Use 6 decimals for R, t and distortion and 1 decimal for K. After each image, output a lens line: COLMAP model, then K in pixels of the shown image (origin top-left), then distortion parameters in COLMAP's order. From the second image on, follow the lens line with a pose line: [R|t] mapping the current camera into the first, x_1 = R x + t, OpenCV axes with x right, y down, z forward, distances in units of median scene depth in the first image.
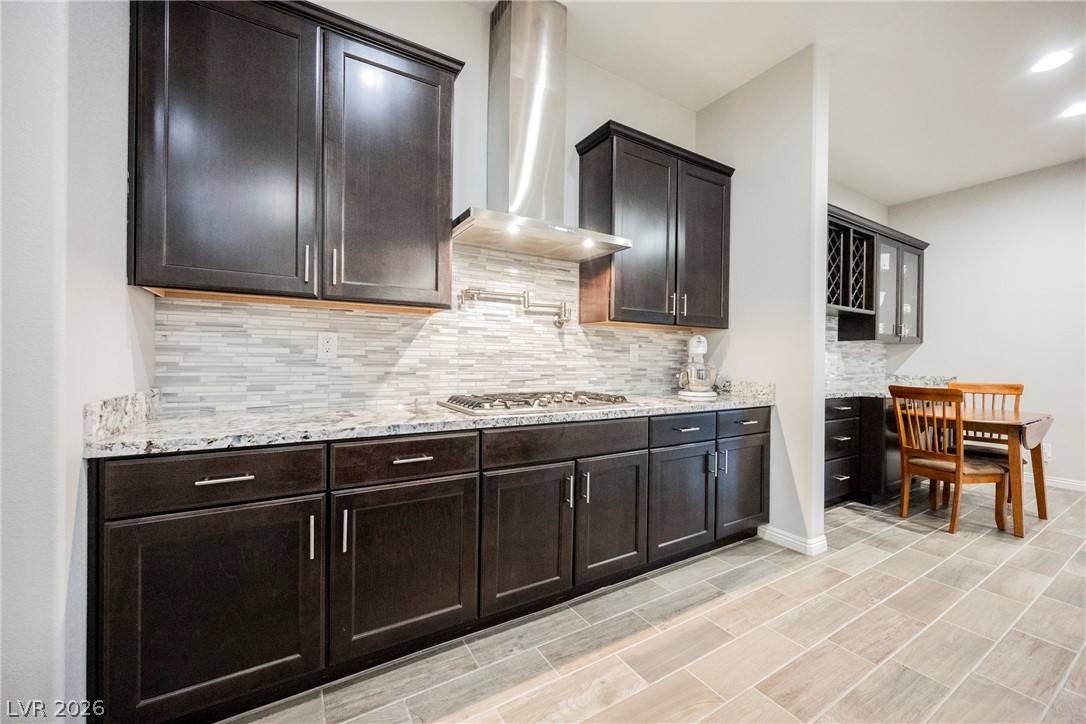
lens RADIAL K [[424.0, 0, 548.9], [0, 424.0, 366.1], [0, 0, 1]] dist [0.000021, -0.000636]
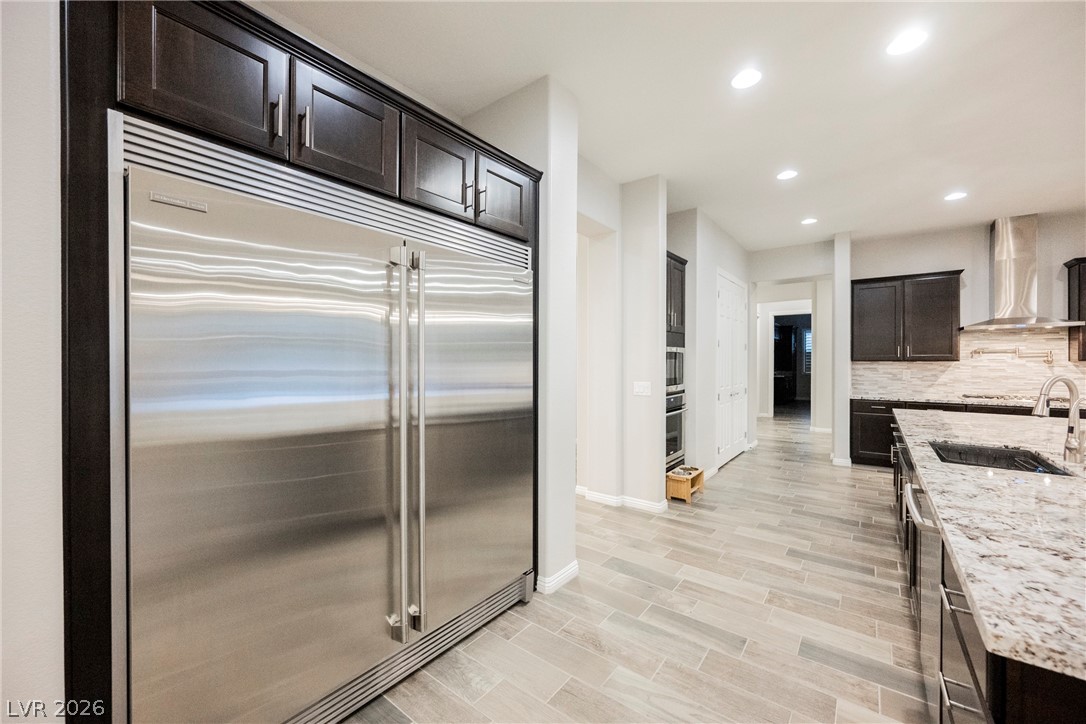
lens RADIAL K [[424.0, 0, 544.3], [0, 424.0, 363.5], [0, 0, 1]] dist [0.000021, -0.000636]
pose [[0.358247, -0.005885, -0.933608, 1.098465], [-0.009616, 0.999904, -0.009993, -0.056474], [0.933577, 0.012557, 0.358156, -1.992060]]
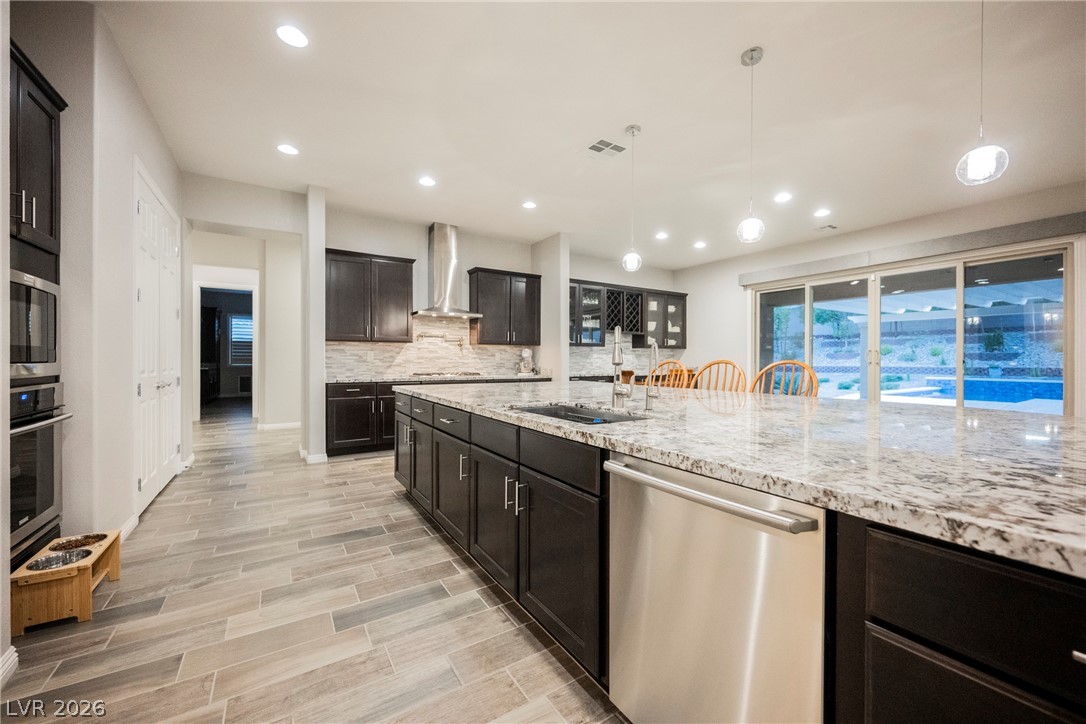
lens RADIAL K [[424.0, 0, 549.6], [0, 424.0, 361.9], [0, 0, 1]] dist [0.000021, -0.000636]
pose [[0.999648, -0.008692, 0.025084, 0.531581], [0.008941, 0.999912, -0.009839, 0.028718], [-0.024996, 0.010060, 0.999637, -1.621279]]
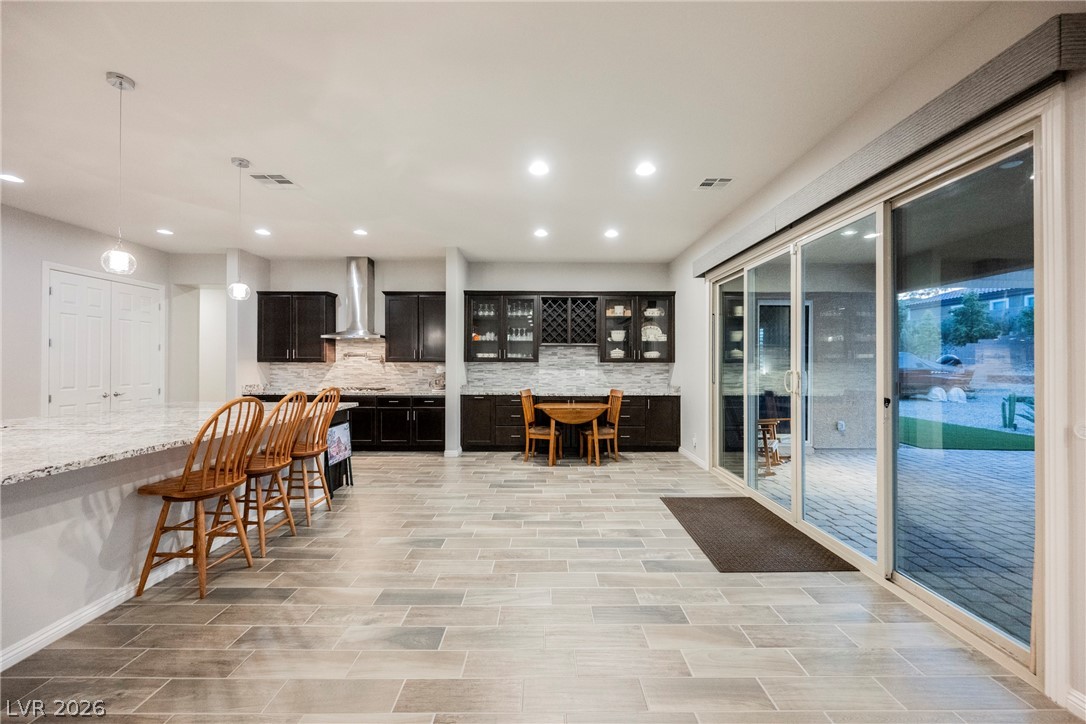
lens RADIAL K [[424.0, 0, 546.1], [0, 424.0, 362.4], [0, 0, 1]] dist [0.000021, -0.000636]
pose [[0.856128, -0.010994, -0.516647, 2.580307], [-0.000531, 0.999754, -0.022155, -0.046876], [0.516764, 0.019242, 0.855912, -0.866100]]
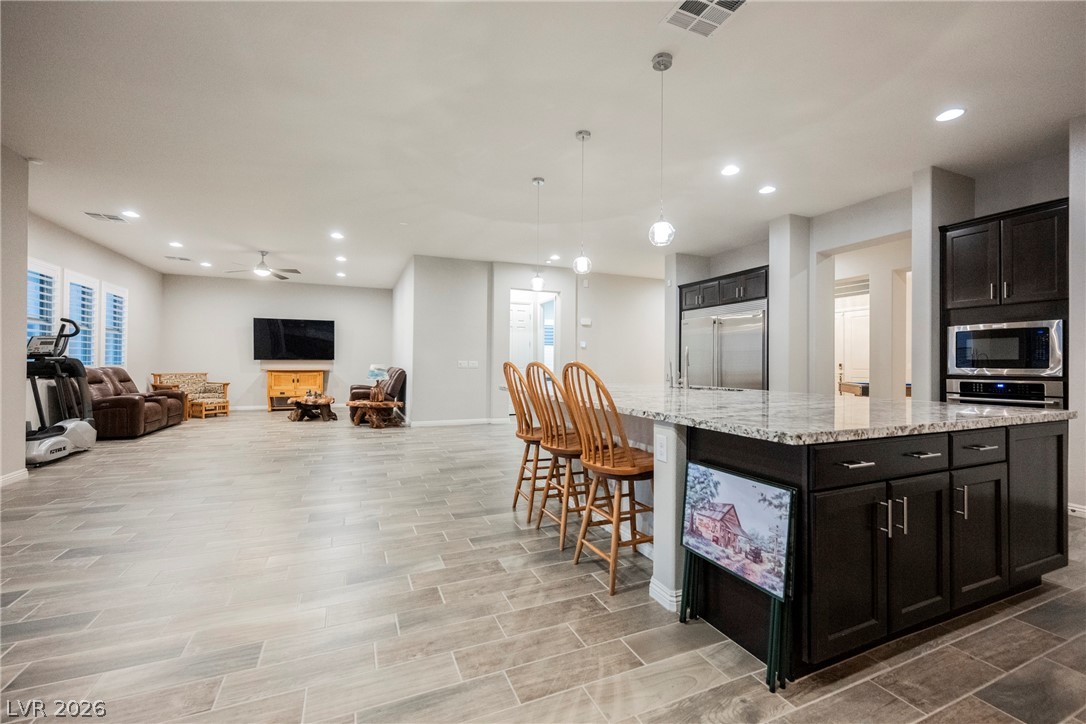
lens RADIAL K [[453.7, 0, 543.0], [0, 453.7, 363.2], [0, 0, 1]] dist [-0.001568, 0.000428]
pose [[-0.989833, -0.019835, 0.140844, 0.997118], [-0.017834, 0.999722, 0.015453, 0.000449], [-0.141111, 0.012784, -0.989911, 1.105782]]
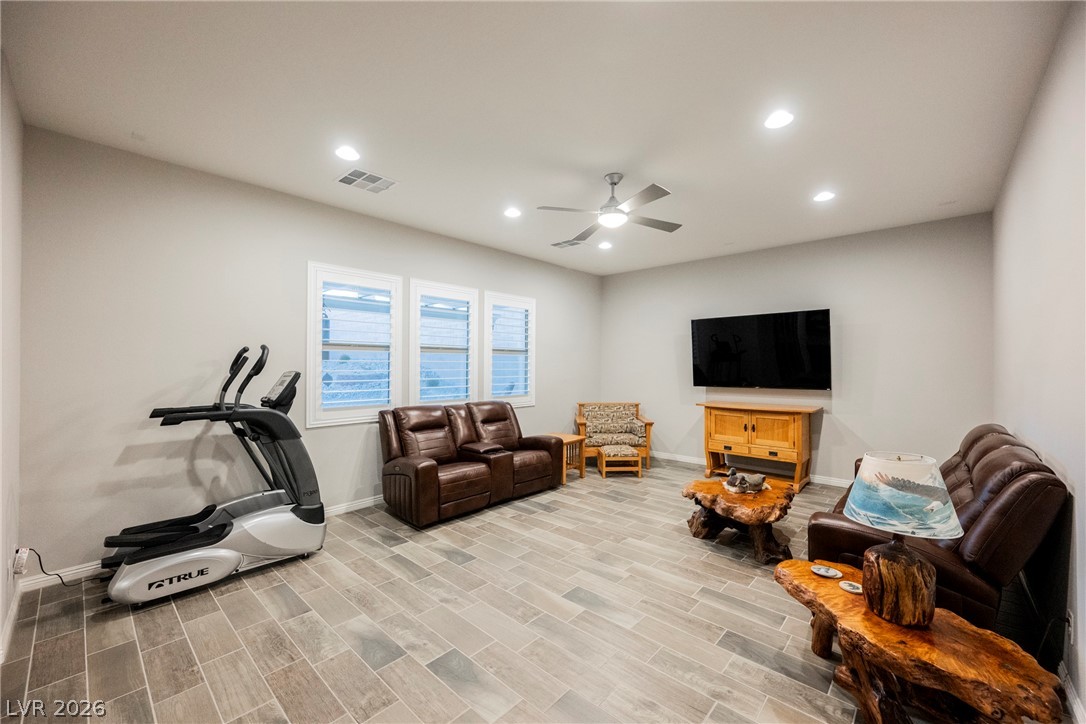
lens RADIAL K [[424.0, 0, 544.1], [0, 424.0, 365.4], [0, 0, 1]] dist [0.000021, -0.000636]
pose [[-0.282491, -0.012890, 0.959183, 2.181570], [0.011033, 0.999800, 0.016685, -0.097189], [-0.959206, 0.015296, -0.282293, -1.289604]]
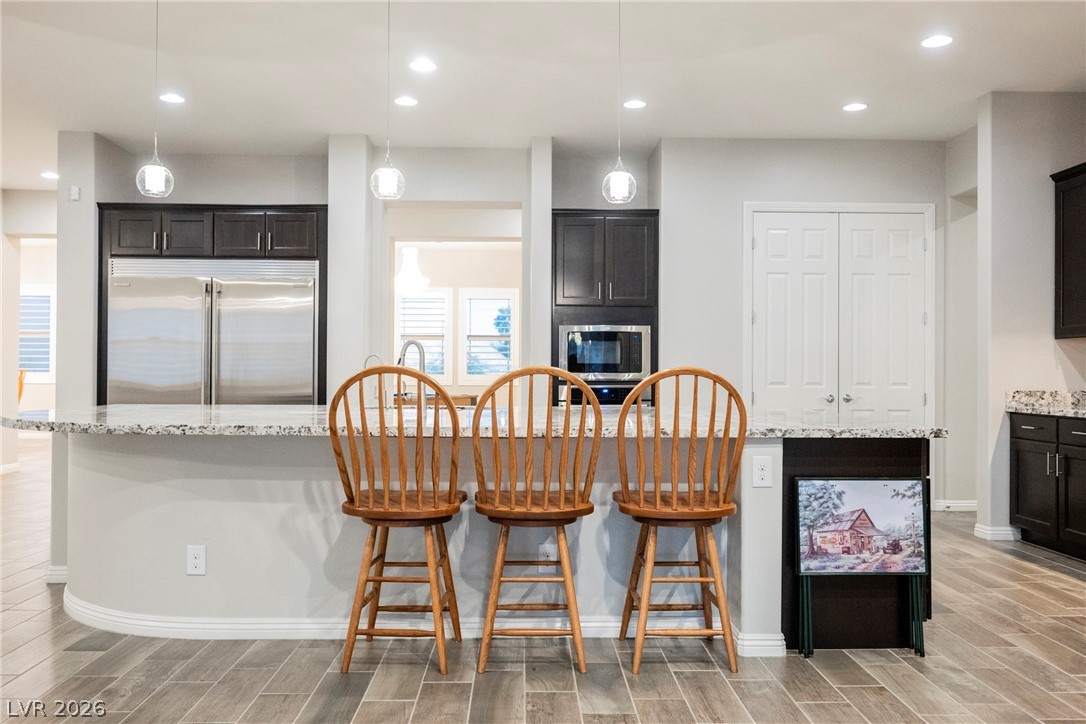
lens RADIAL K [[890.8, 0, 546.7], [0, 890.8, 366.2], [0, 0, 1]] dist [-0.004080, 0.006846]
pose [[-0.495164, -0.021009, -0.868545, 2.391095], [-0.024918, 0.999640, -0.009974, 0.029294], [0.868442, 0.016704, -0.495509, 0.583680]]
